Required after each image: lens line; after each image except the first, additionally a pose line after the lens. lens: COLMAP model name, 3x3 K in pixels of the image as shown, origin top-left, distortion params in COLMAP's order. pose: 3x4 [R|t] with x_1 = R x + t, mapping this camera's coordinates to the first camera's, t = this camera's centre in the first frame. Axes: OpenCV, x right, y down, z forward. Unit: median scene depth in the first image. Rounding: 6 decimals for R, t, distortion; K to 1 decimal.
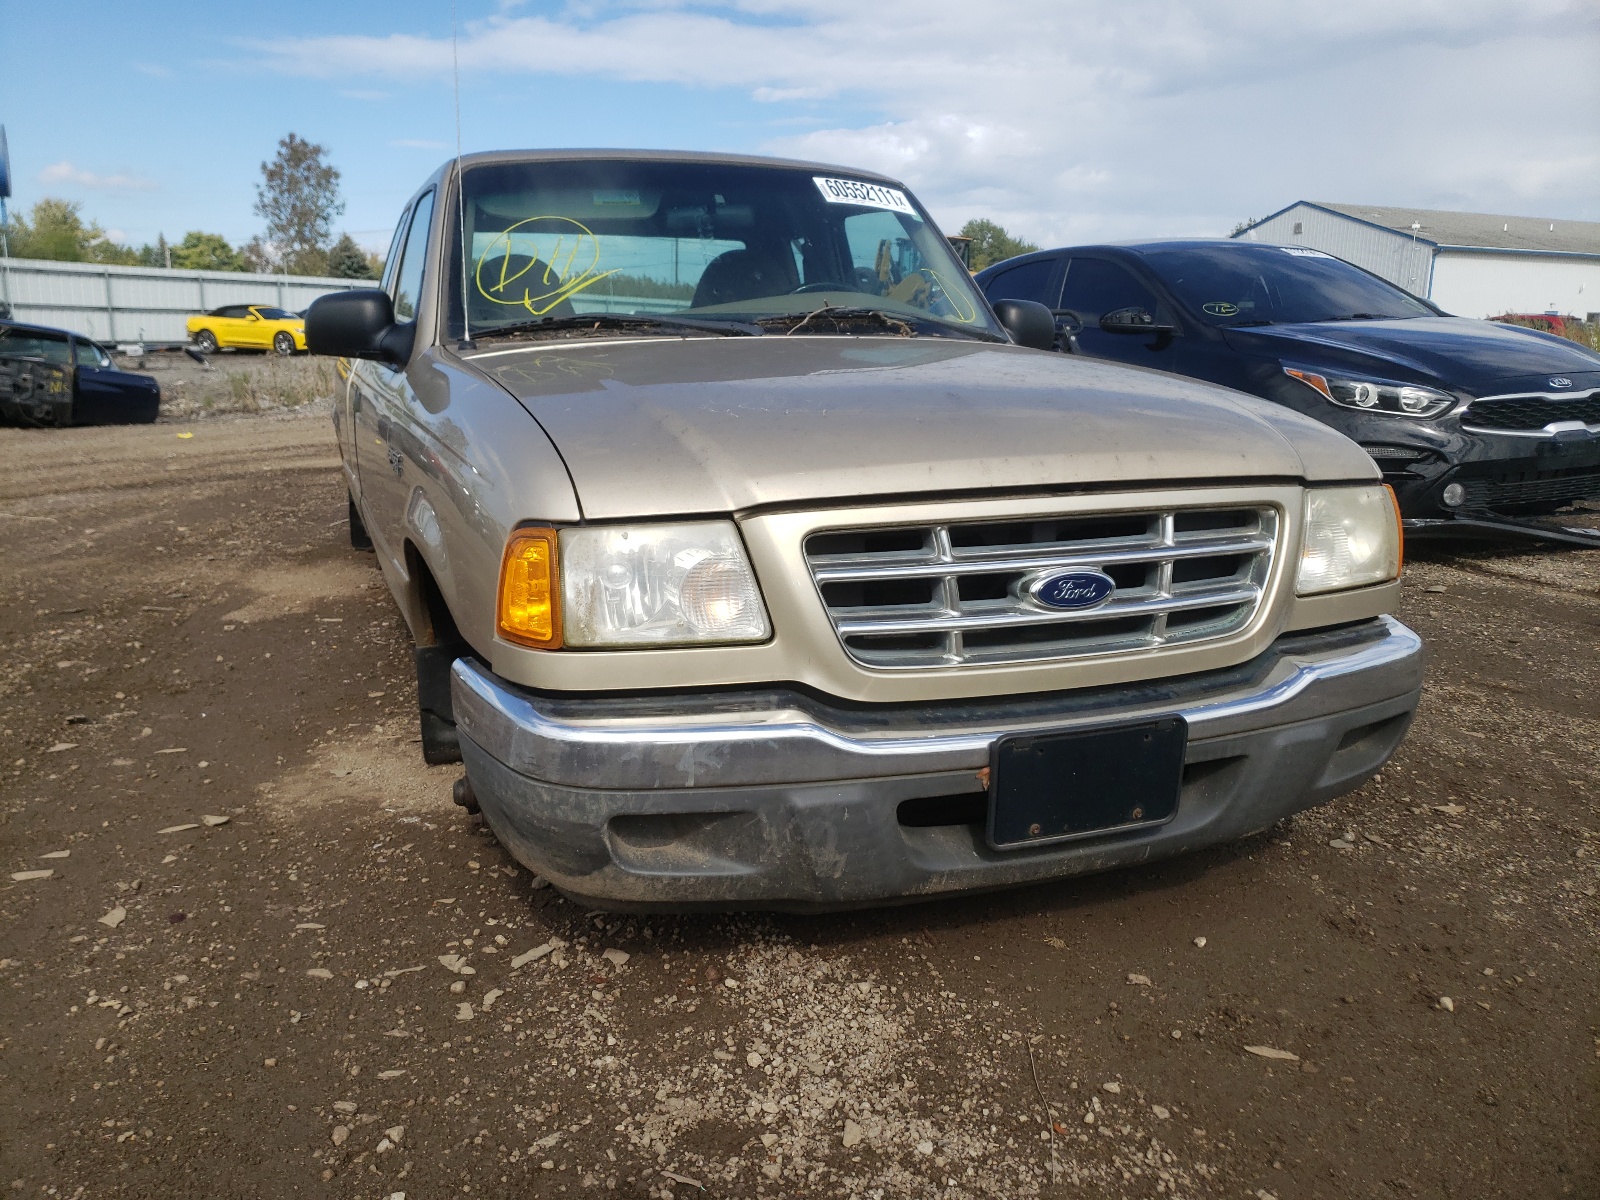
lens RADIAL K [[1254.0, 0, 801.2], [0, 1254.0, 594.8], [0, 0, 1]] dist [0.037787, 0.004373]
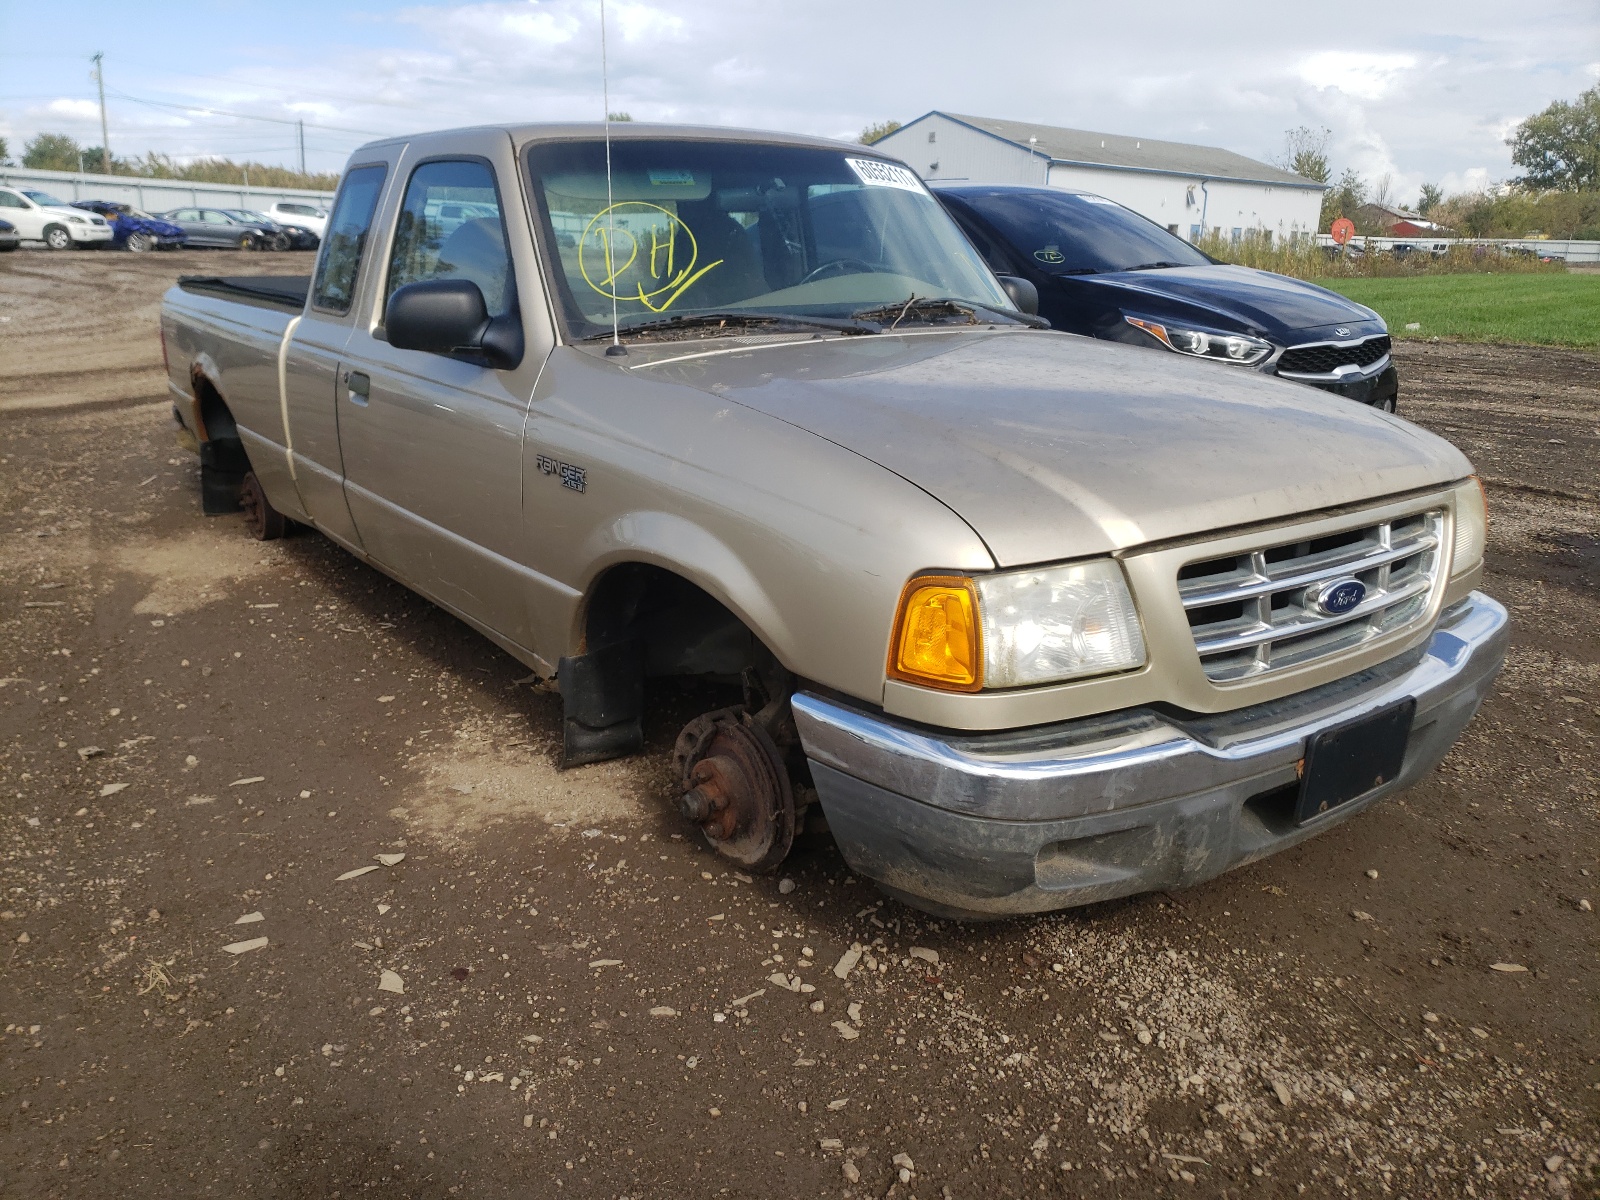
lens RADIAL K [[1254.0, 0, 739.2], [0, 1254.0, 581.3], [0, 0, 1]] dist [0.037787, 0.004373]
pose [[0.960481, -0.061354, 0.271501, -0.635023], [0.039417, 0.995555, 0.085531, -0.140917], [-0.275542, -0.071450, 0.958630, 0.044526]]
